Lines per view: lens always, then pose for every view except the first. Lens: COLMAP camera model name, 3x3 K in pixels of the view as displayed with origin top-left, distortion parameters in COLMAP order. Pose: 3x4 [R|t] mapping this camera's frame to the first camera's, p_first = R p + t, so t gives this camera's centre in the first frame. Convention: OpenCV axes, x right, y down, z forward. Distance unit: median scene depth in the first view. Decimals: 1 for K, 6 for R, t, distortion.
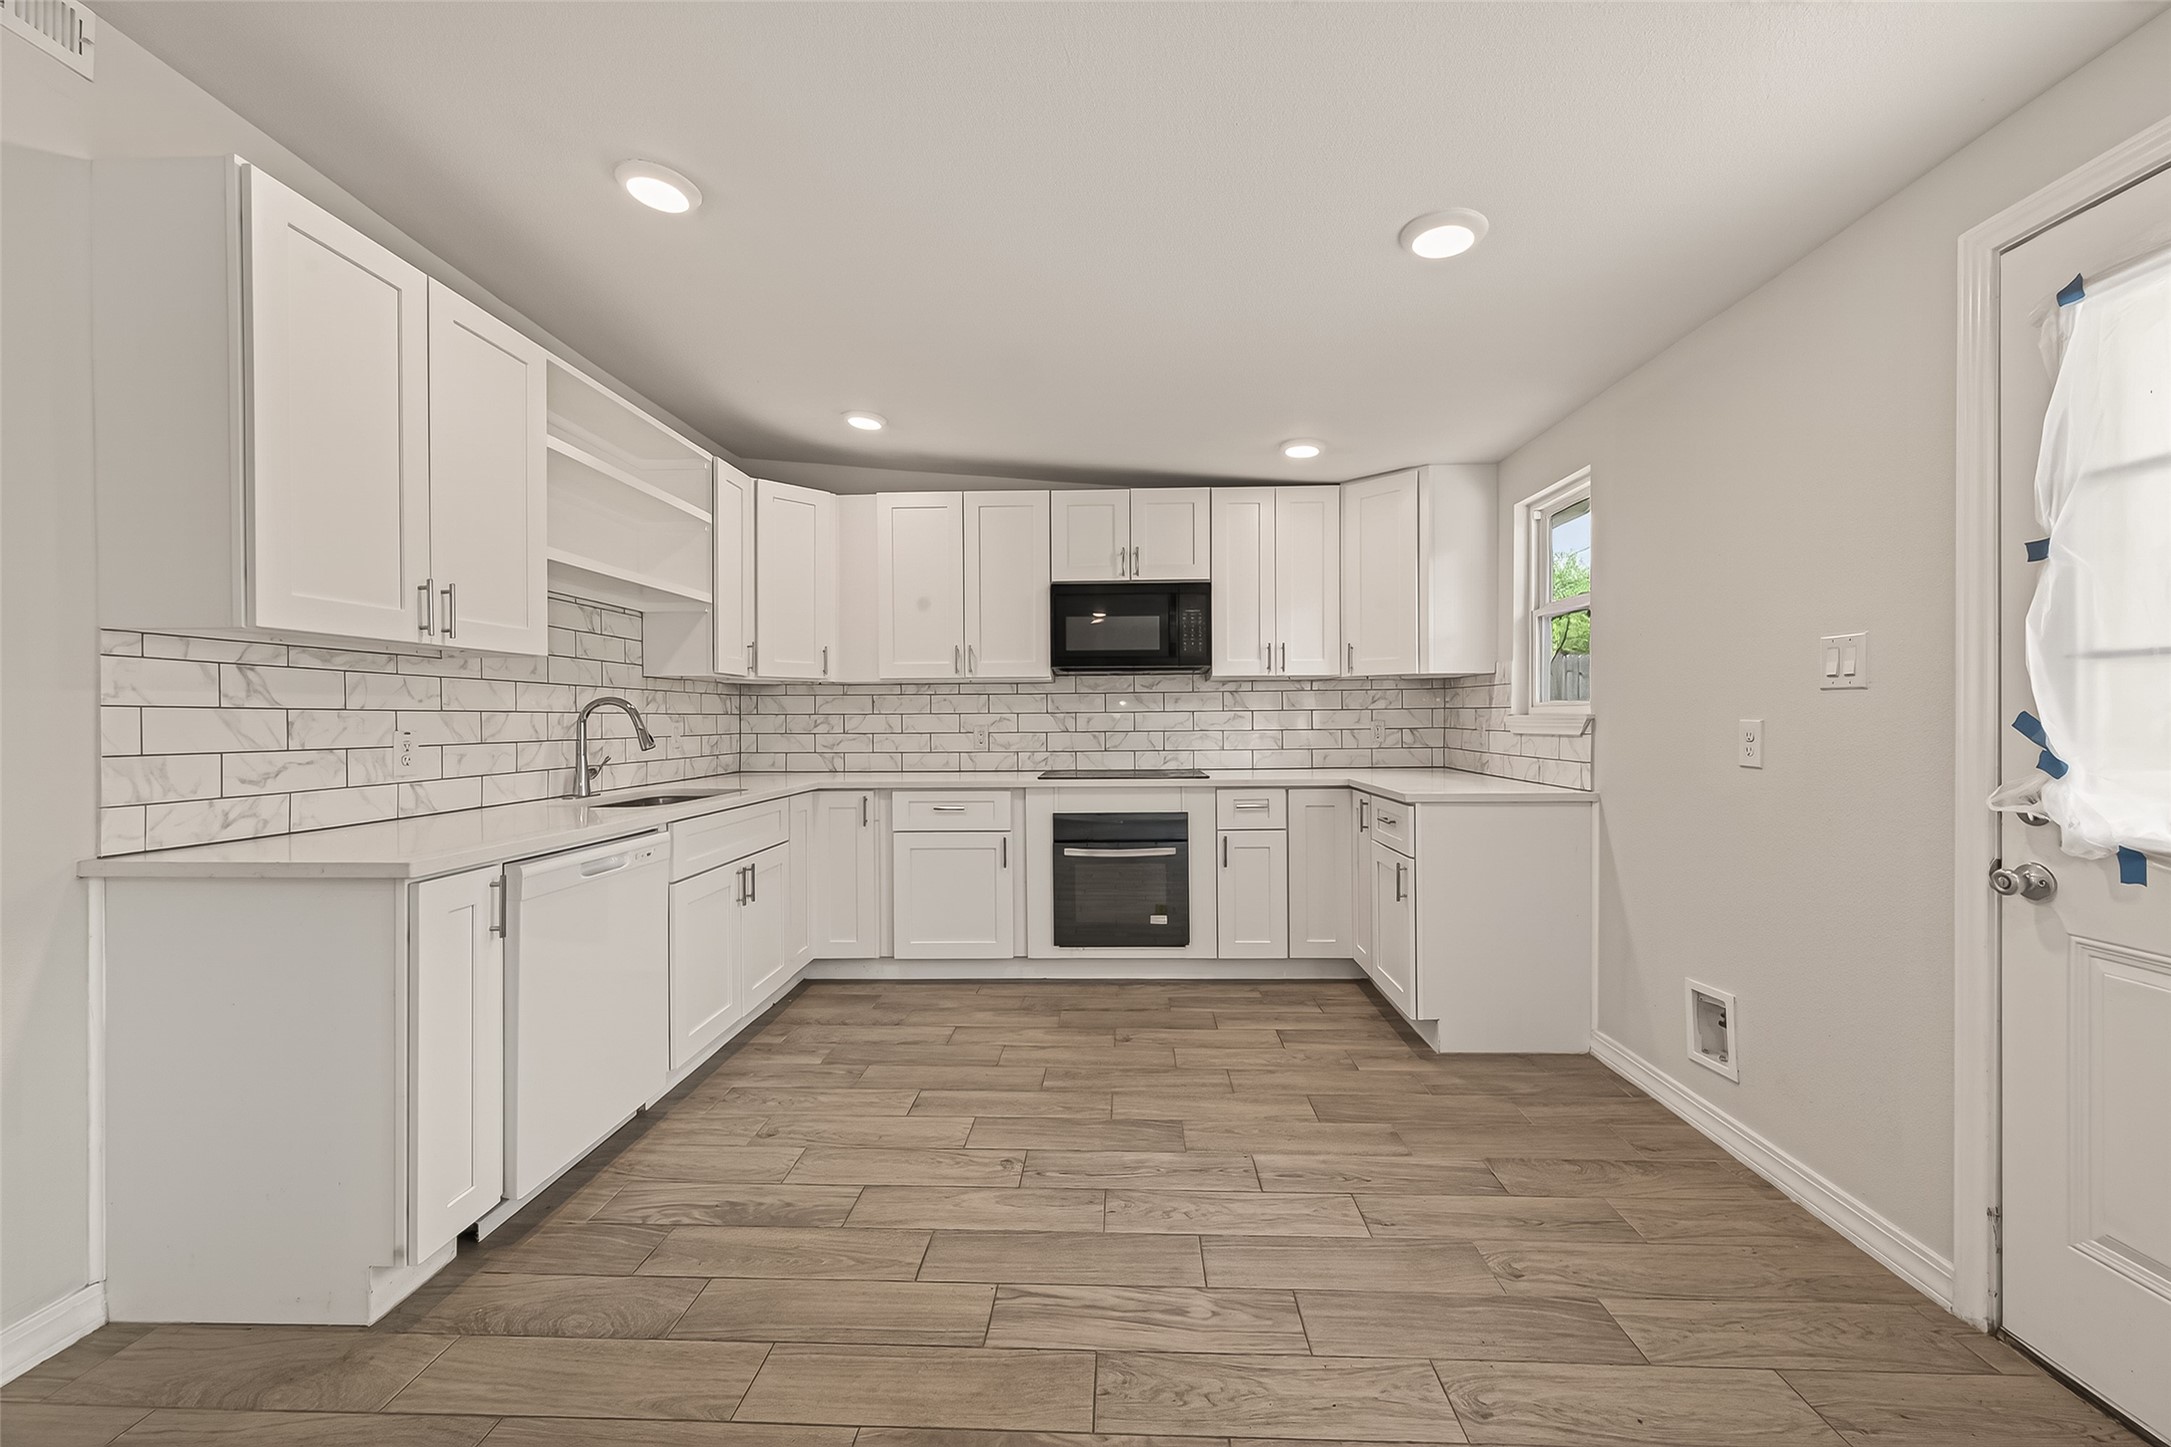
lens RADIAL K [[862.0, 0, 1116.3], [0, 862.0, 722.6], [0, 0, 1]] dist [0.001097, 0.000141]
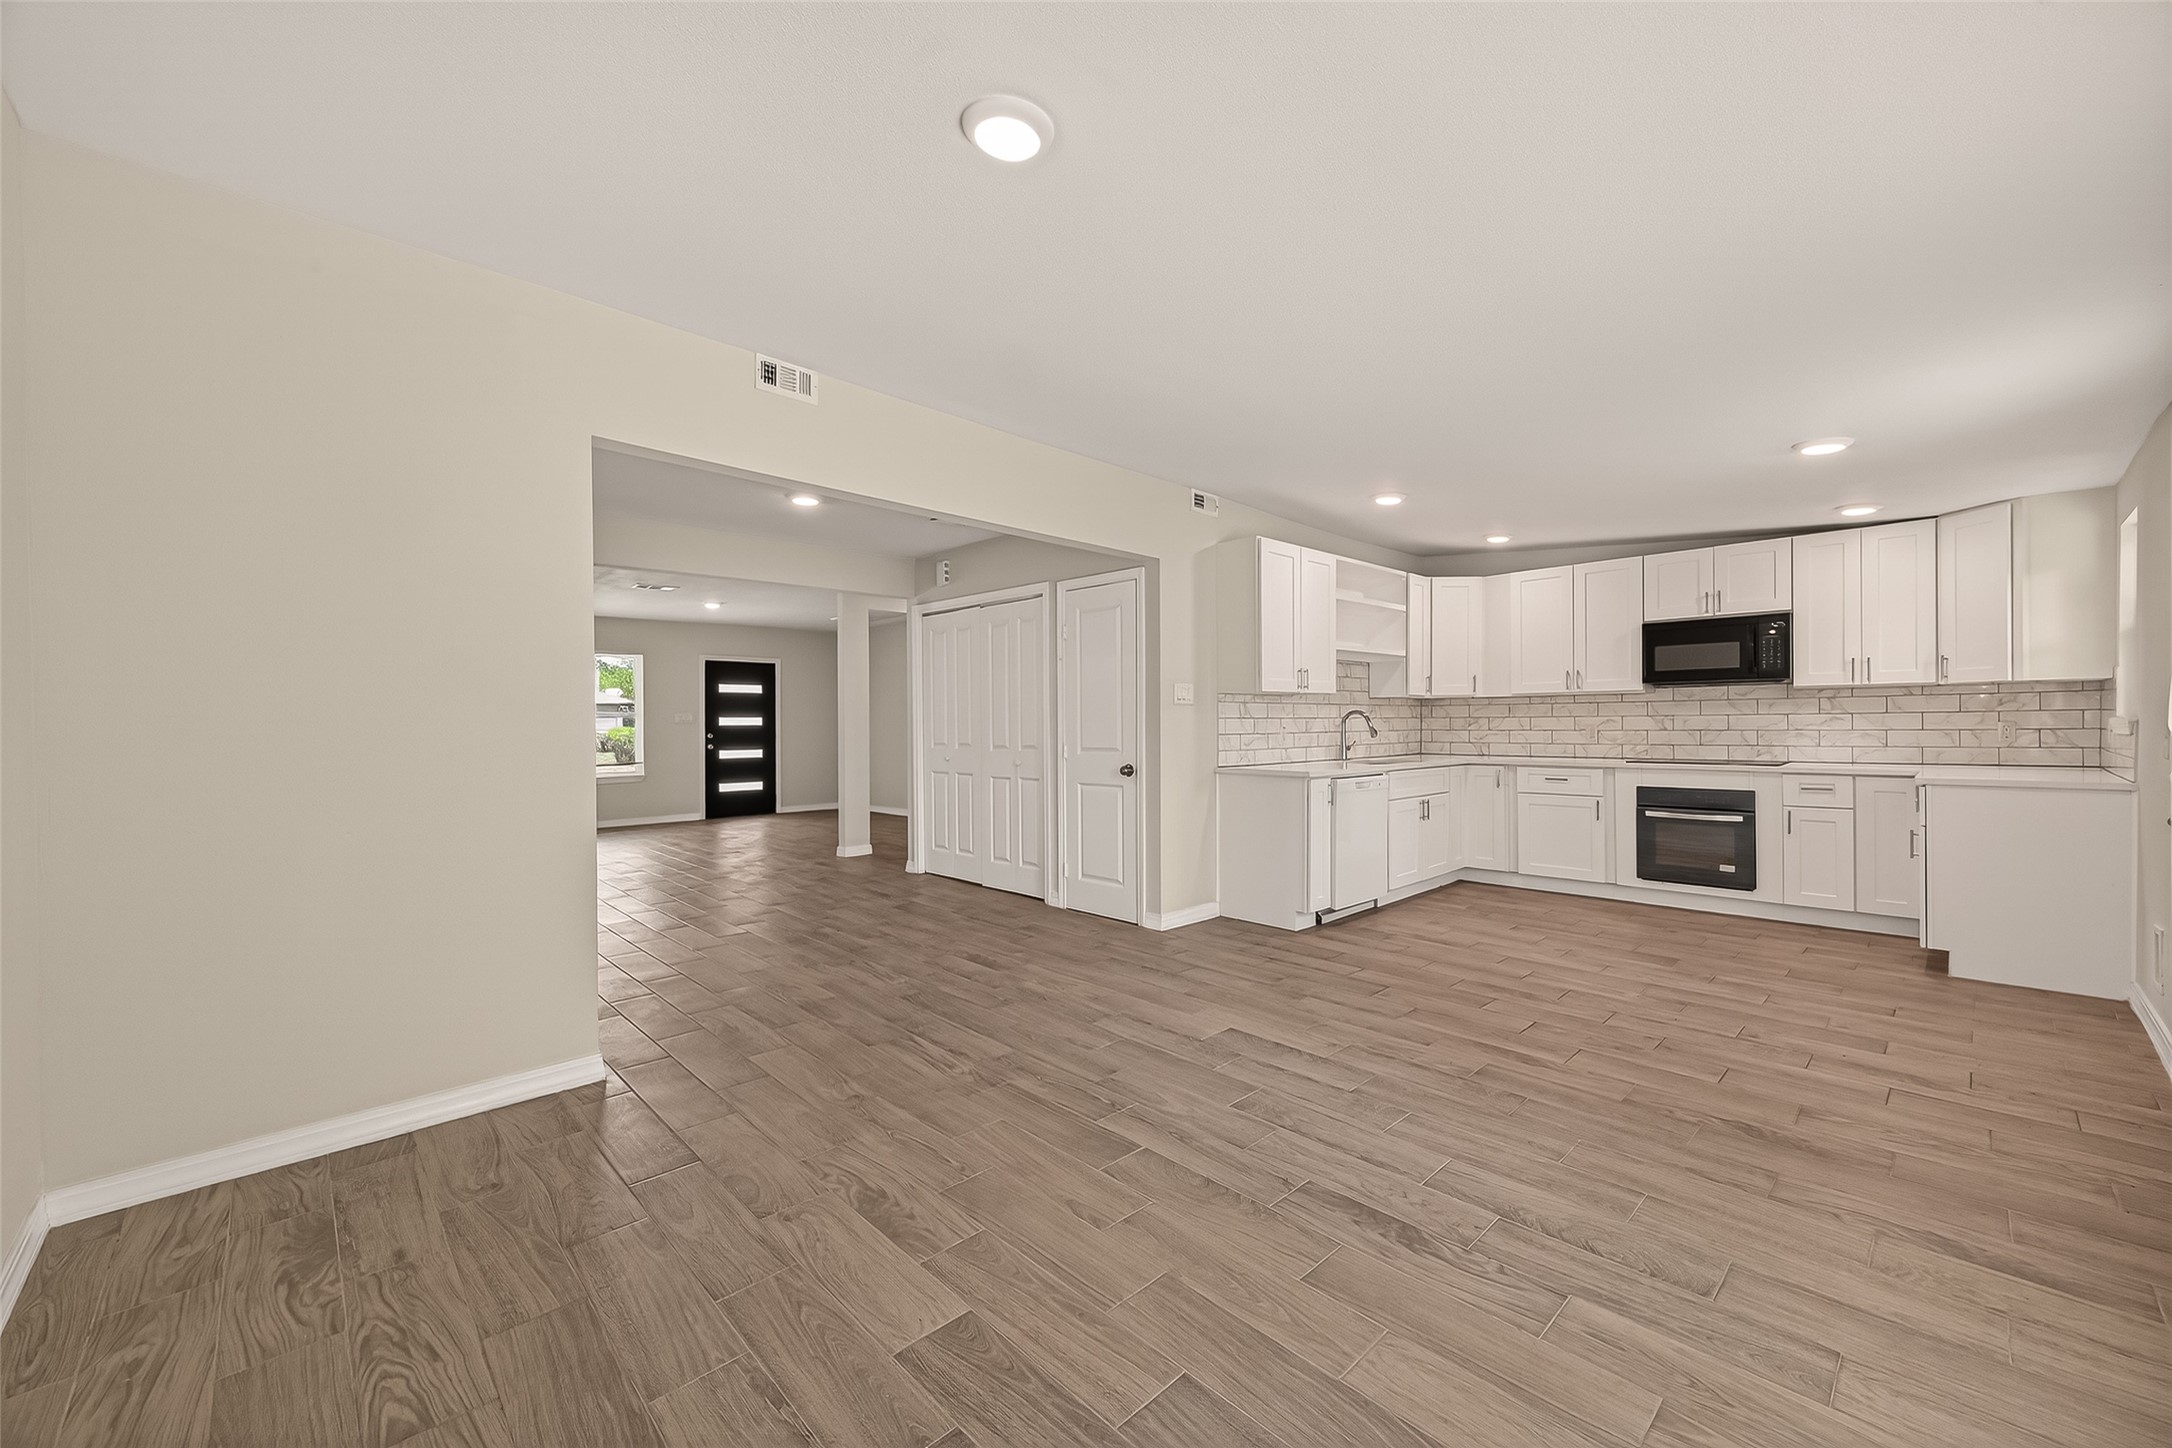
lens RADIAL K [[826.9, 0, 1081.7], [0, 826.9, 728.6], [0, 0, 1]] dist [0.002110, 0.000031]
pose [[0.695988, 0.006004, -0.718028, 0.292169], [0.000345, 0.999962, 0.008696, -0.003579], [0.718053, -0.006300, 0.695960, -0.670438]]
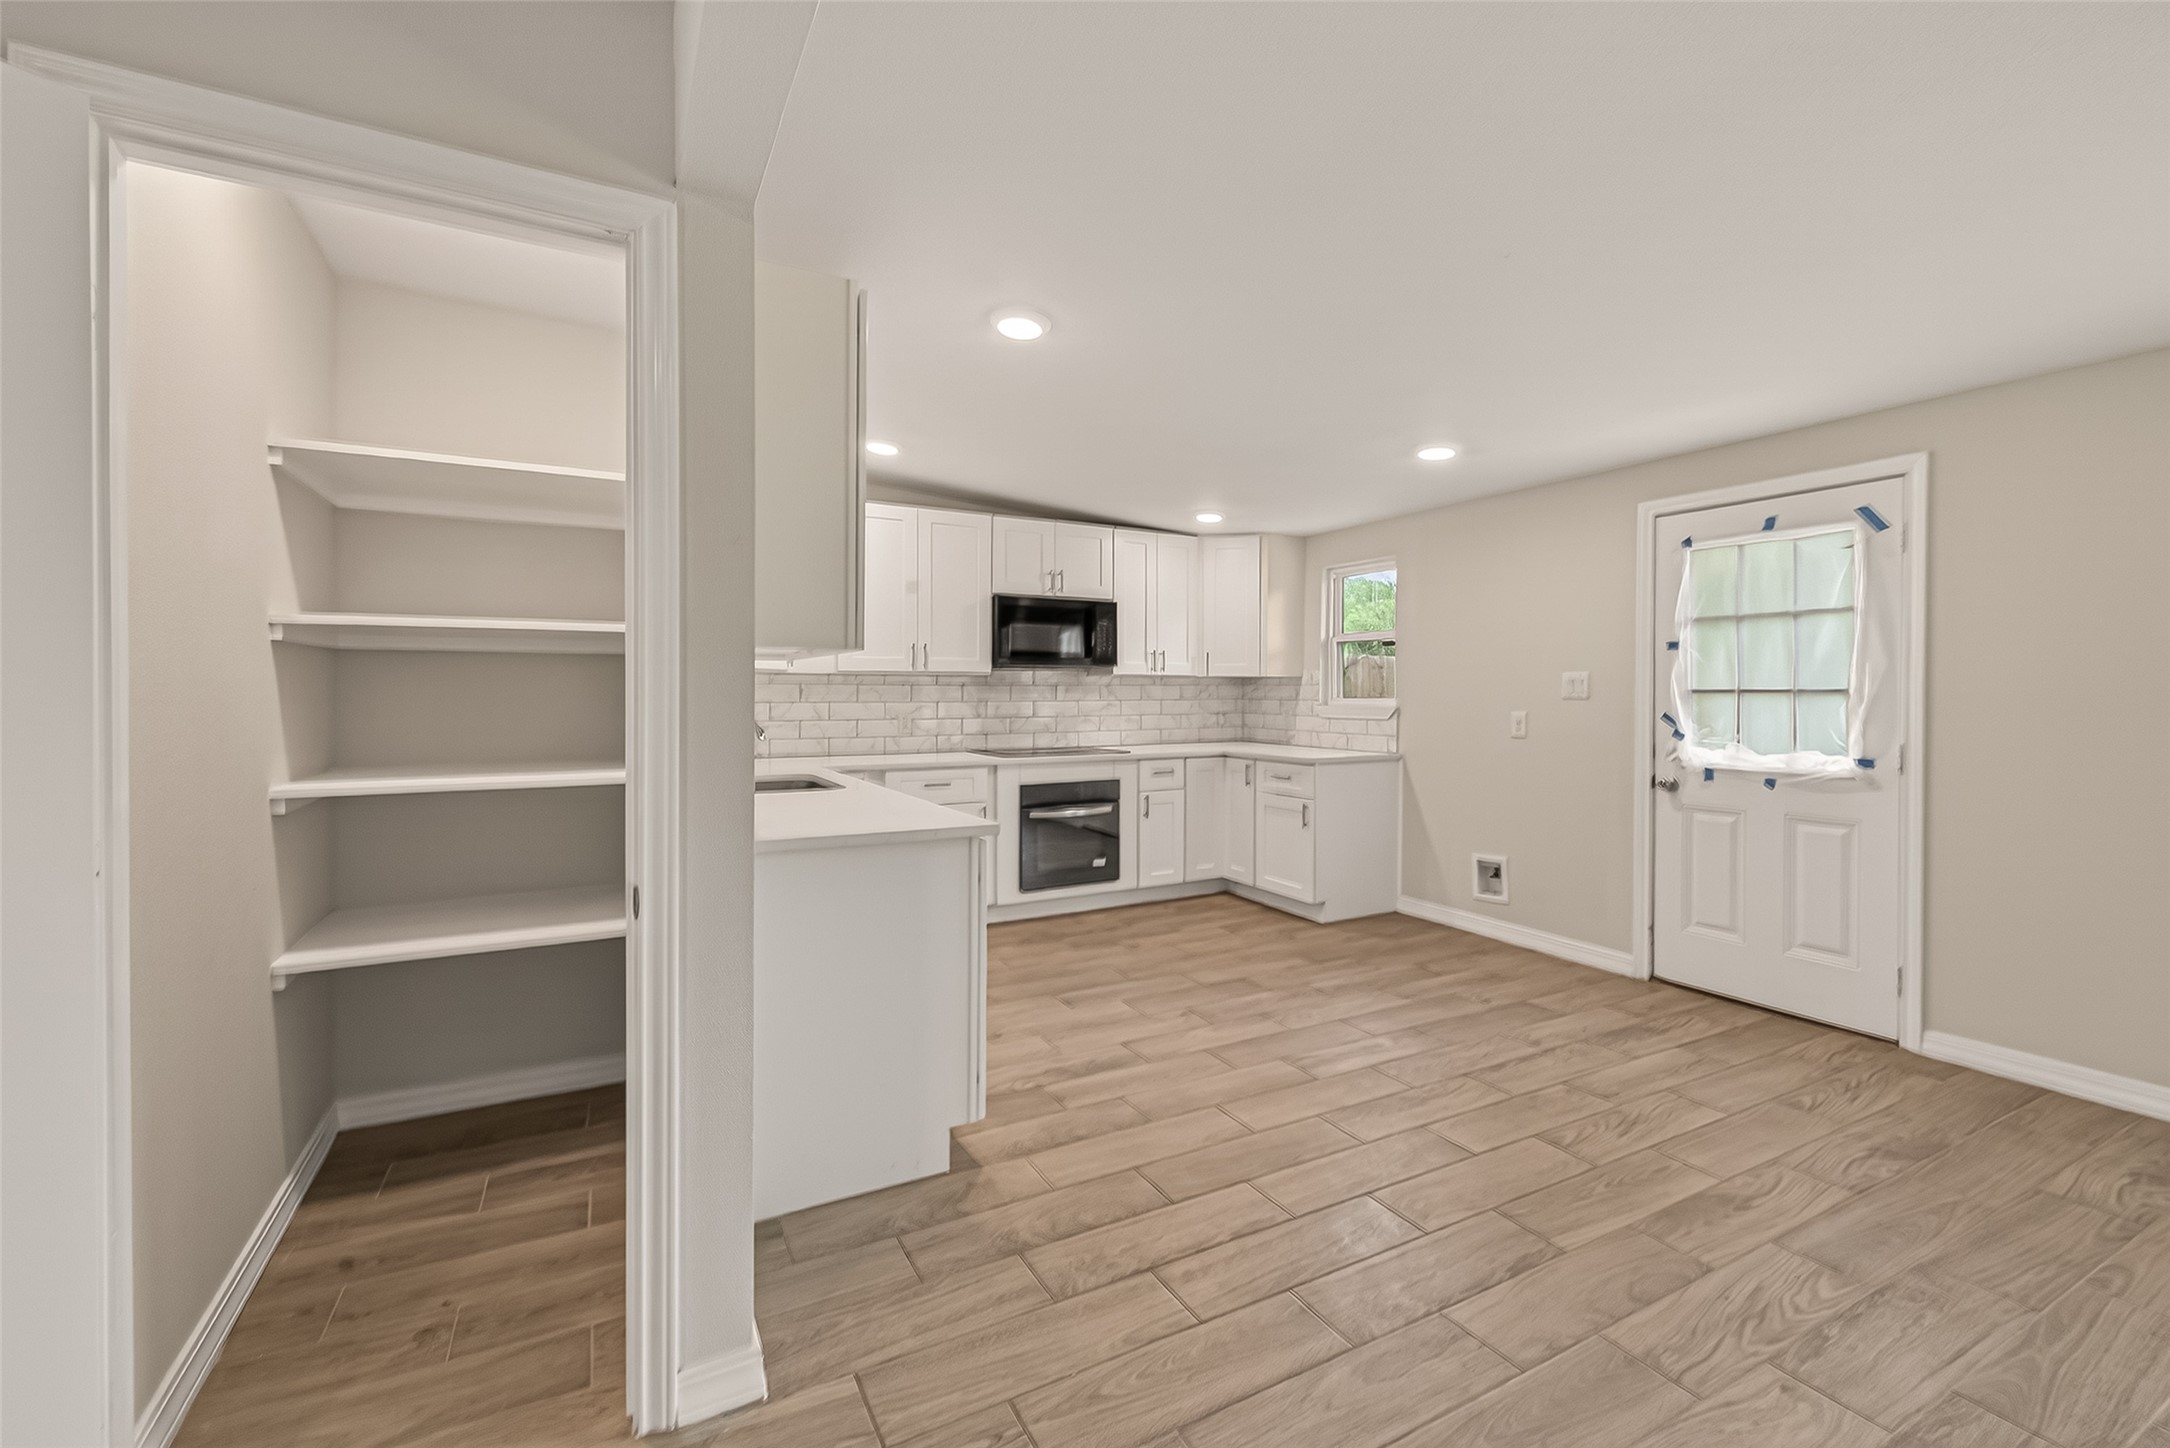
lens RADIAL K [[848.3, 0, 1087.5], [0, 848.3, 720.8], [0, 0, 1]] dist [0.001032, 0.000076]
pose [[0.879246, -0.009778, 0.476267, -0.604595], [-0.002639, 0.999674, 0.025396, -0.017512], [-0.476360, -0.023586, 0.878934, -0.115796]]
